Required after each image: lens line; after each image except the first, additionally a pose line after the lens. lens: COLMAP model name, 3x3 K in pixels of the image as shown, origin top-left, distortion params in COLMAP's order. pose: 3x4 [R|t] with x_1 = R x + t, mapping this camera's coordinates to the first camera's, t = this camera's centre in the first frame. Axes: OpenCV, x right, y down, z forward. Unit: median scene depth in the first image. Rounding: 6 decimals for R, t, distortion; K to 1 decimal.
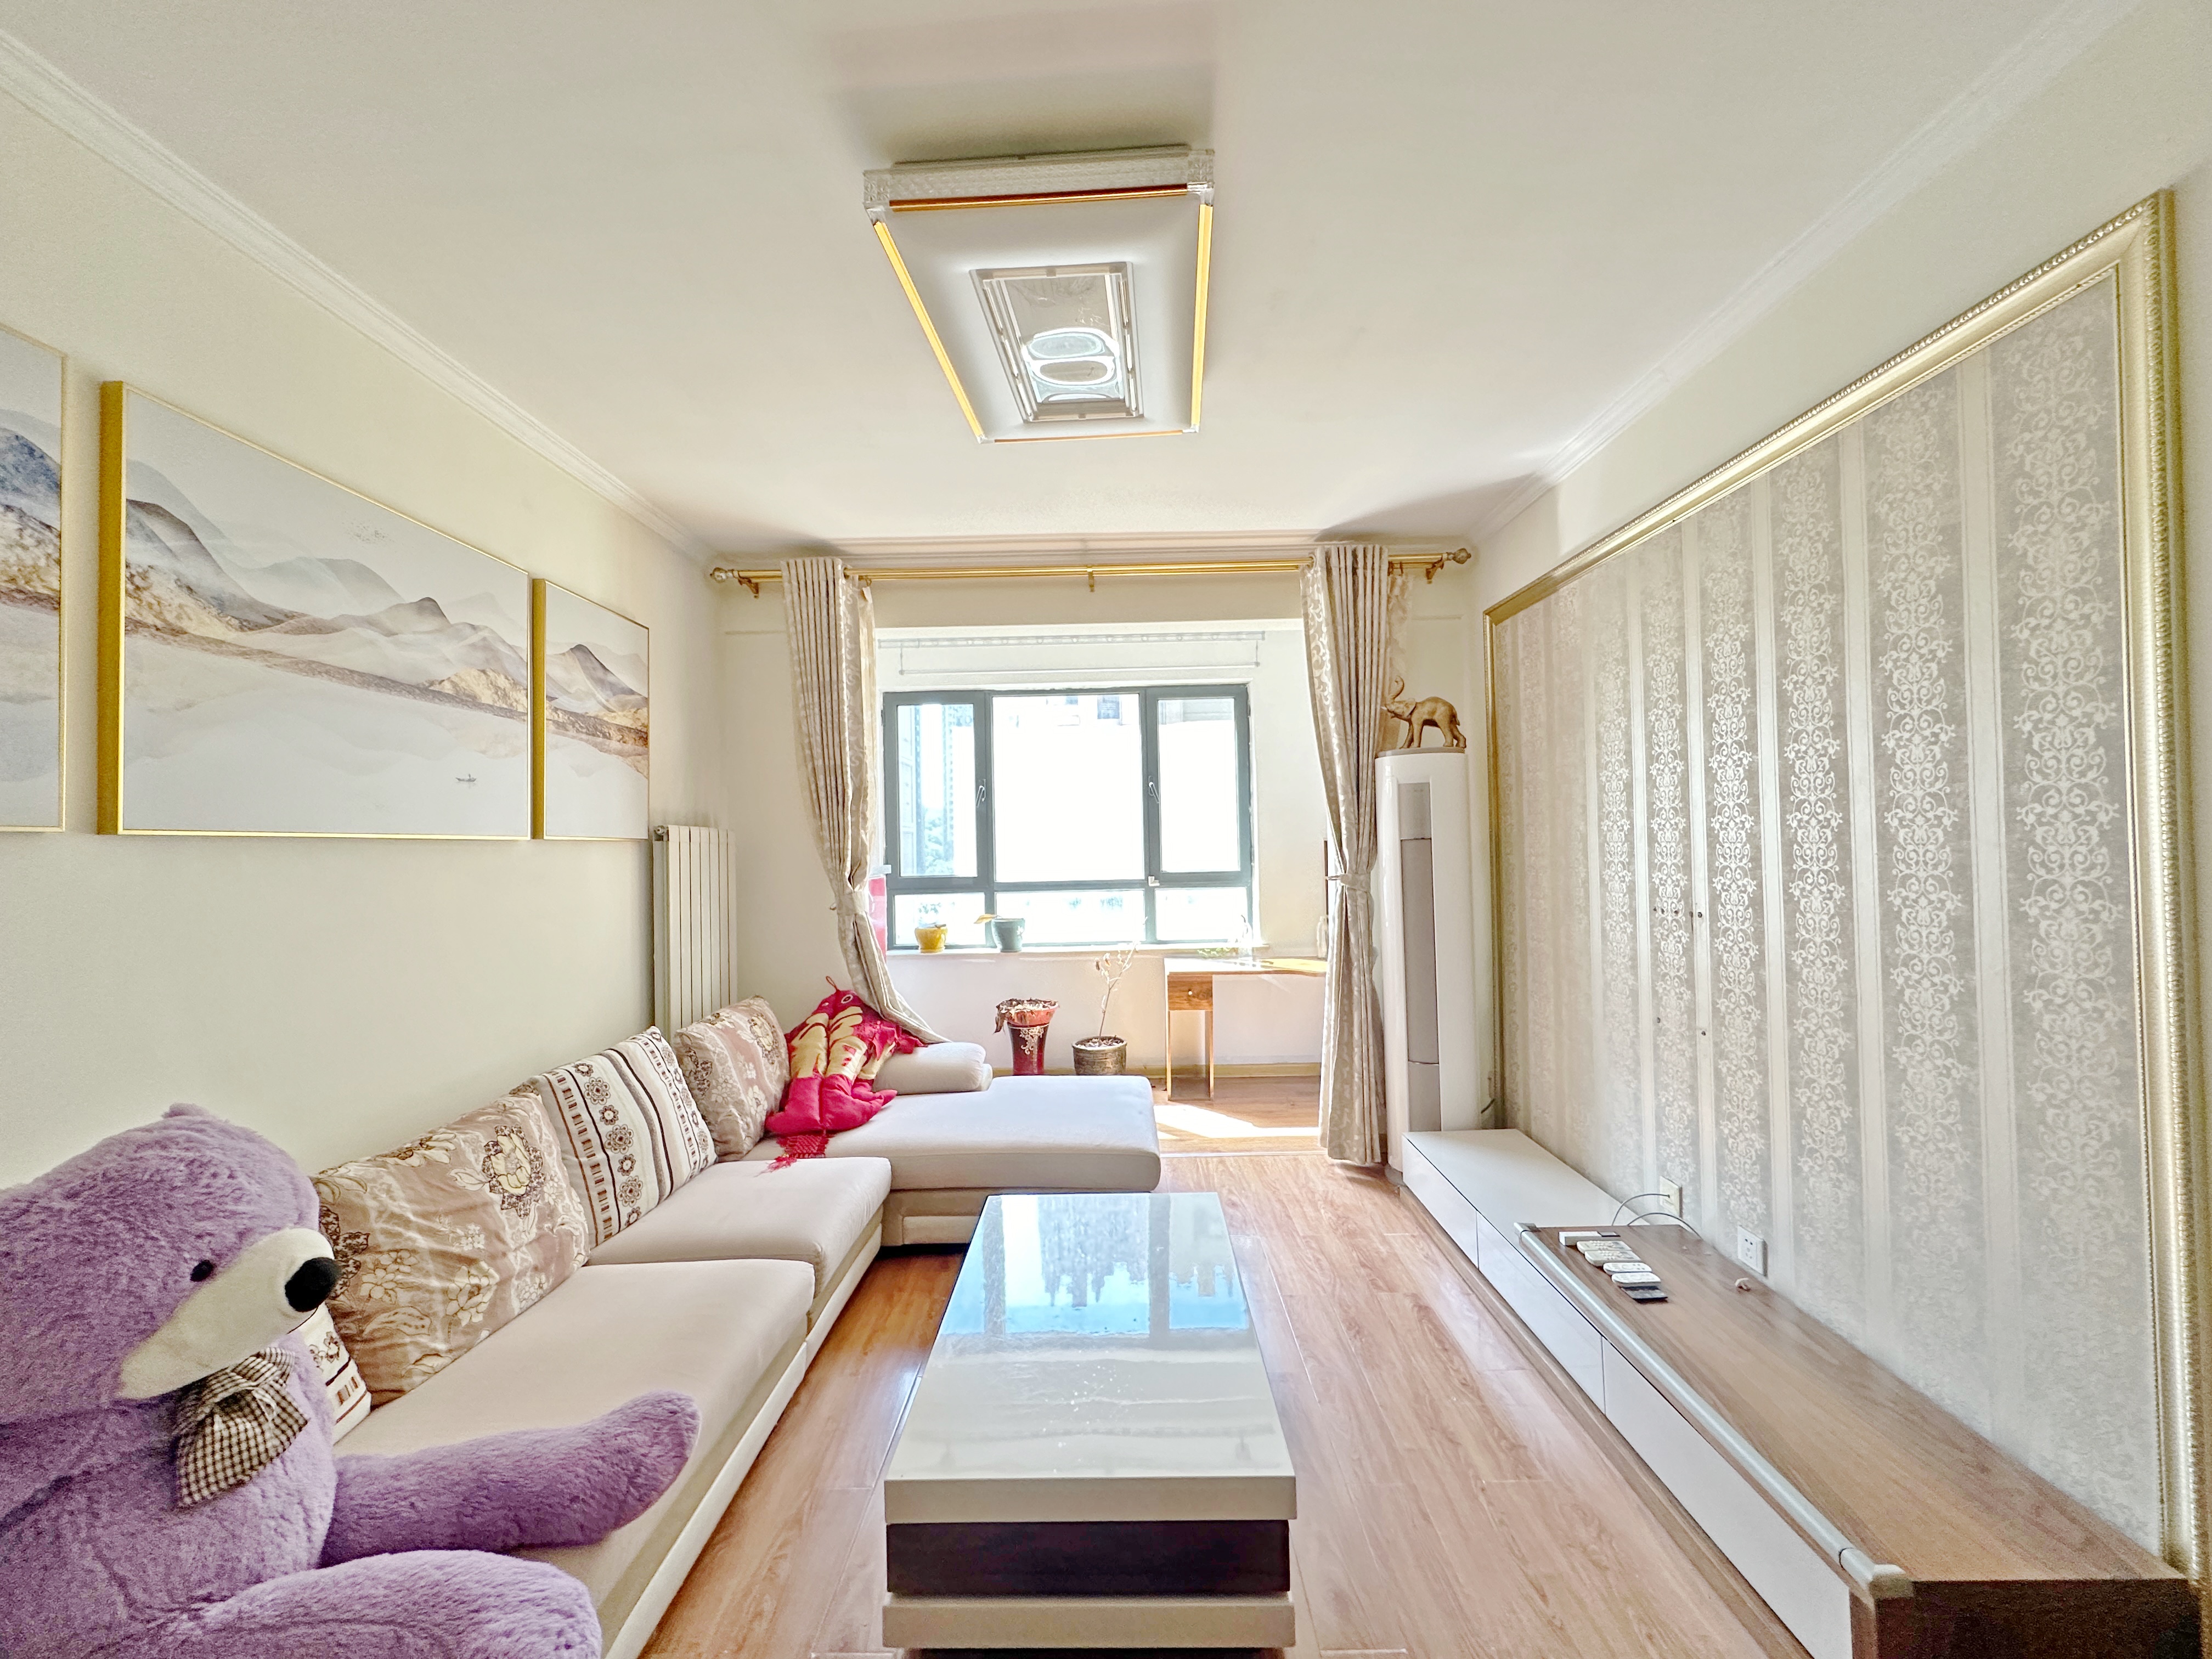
lens RADIAL K [[884.8, 0, 1104.7], [0, 884.8, 829.0], [0, 0, 1]] dist [0.000577, 0.000026]
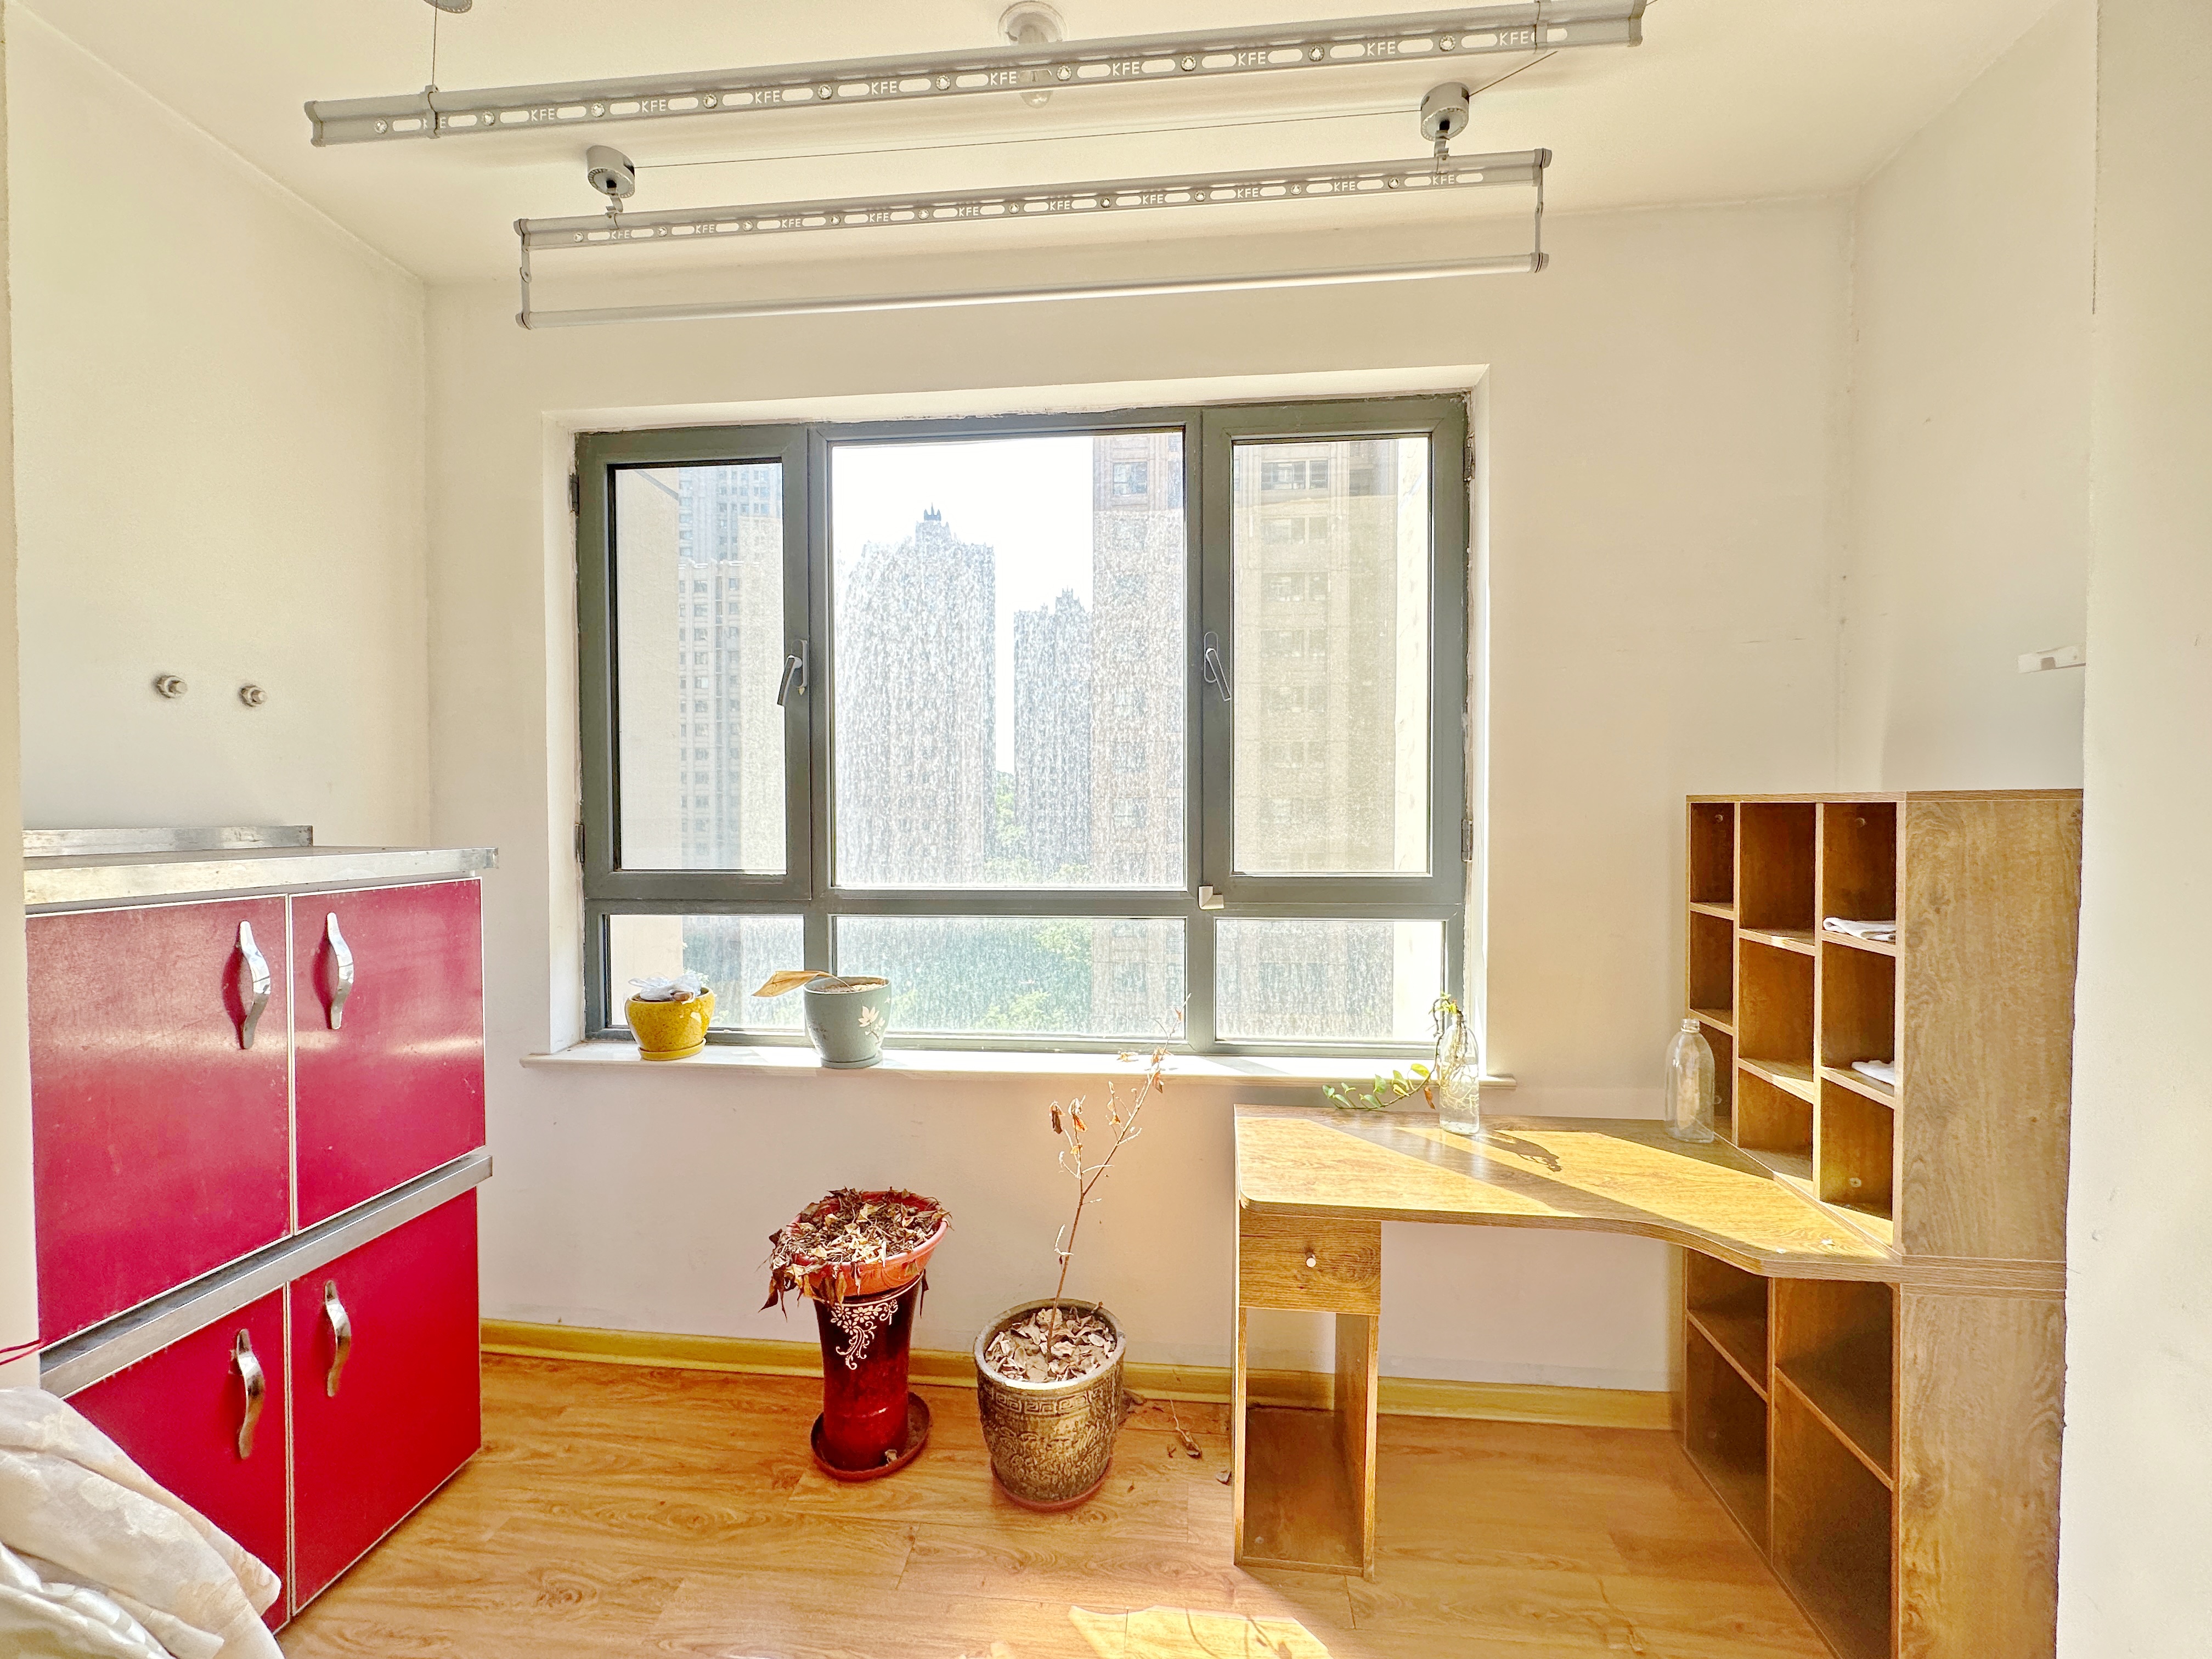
lens RADIAL K [[884.8, 0, 1101.5], [0, 884.8, 830.2], [0, 0, 1]] dist [0.000577, 0.000026]
pose [[0.996852, 0.018245, -0.077153, 0.036612], [-0.015236, 0.999107, 0.039415, 0.013405], [0.077803, -0.038116, 0.996240, 0.601619]]
